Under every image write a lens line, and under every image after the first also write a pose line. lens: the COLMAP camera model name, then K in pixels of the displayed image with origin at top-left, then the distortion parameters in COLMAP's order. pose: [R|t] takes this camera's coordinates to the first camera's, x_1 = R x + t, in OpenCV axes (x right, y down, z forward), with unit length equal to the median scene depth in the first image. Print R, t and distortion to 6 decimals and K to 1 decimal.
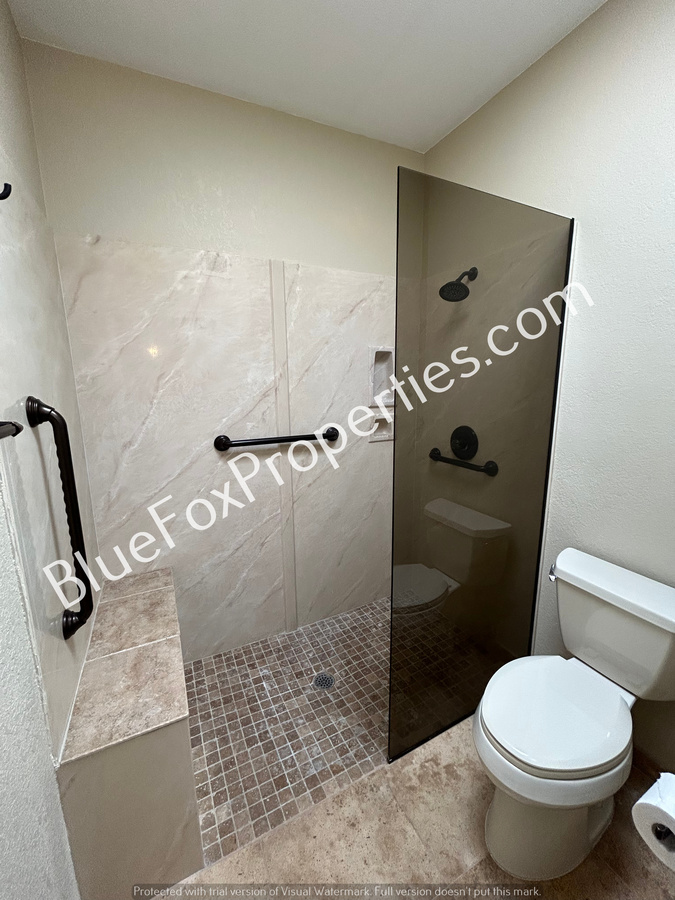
lens RADIAL K [[360.5, 0, 337.1], [0, 360.5, 450.3], [0, 0, 1]] dist [-0.000063, -0.000050]
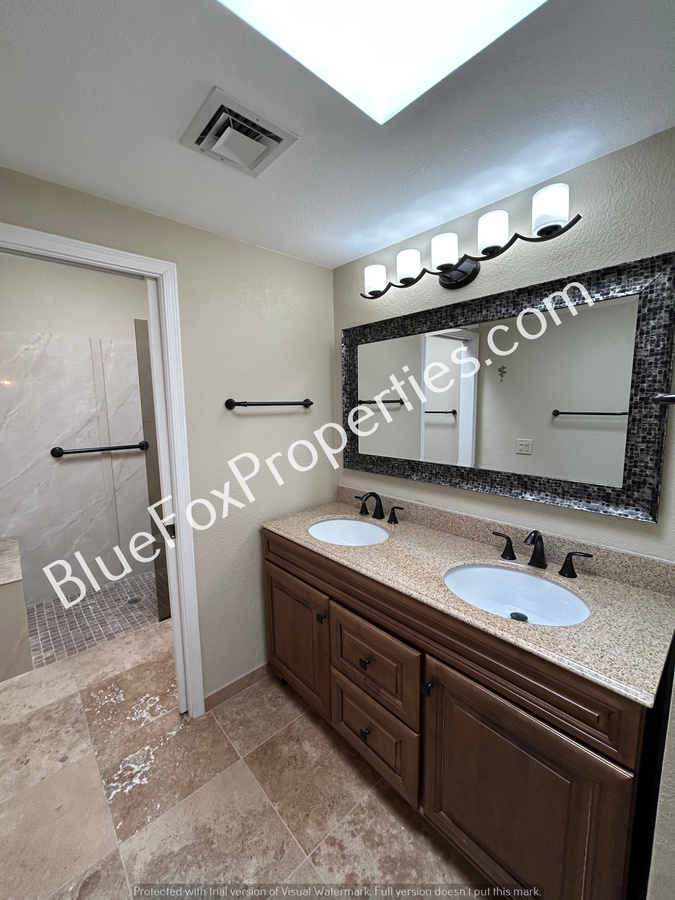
lens RADIAL K [[360.5, 0, 338.9], [0, 360.5, 449.6], [0, 0, 1]] dist [-0.000063, -0.000050]
pose [[0.962804, -0.035890, 0.267806, 0.431694], [0.053512, 0.996835, -0.058792, 0.125212], [-0.264848, 0.070936, 0.961678, -0.806326]]
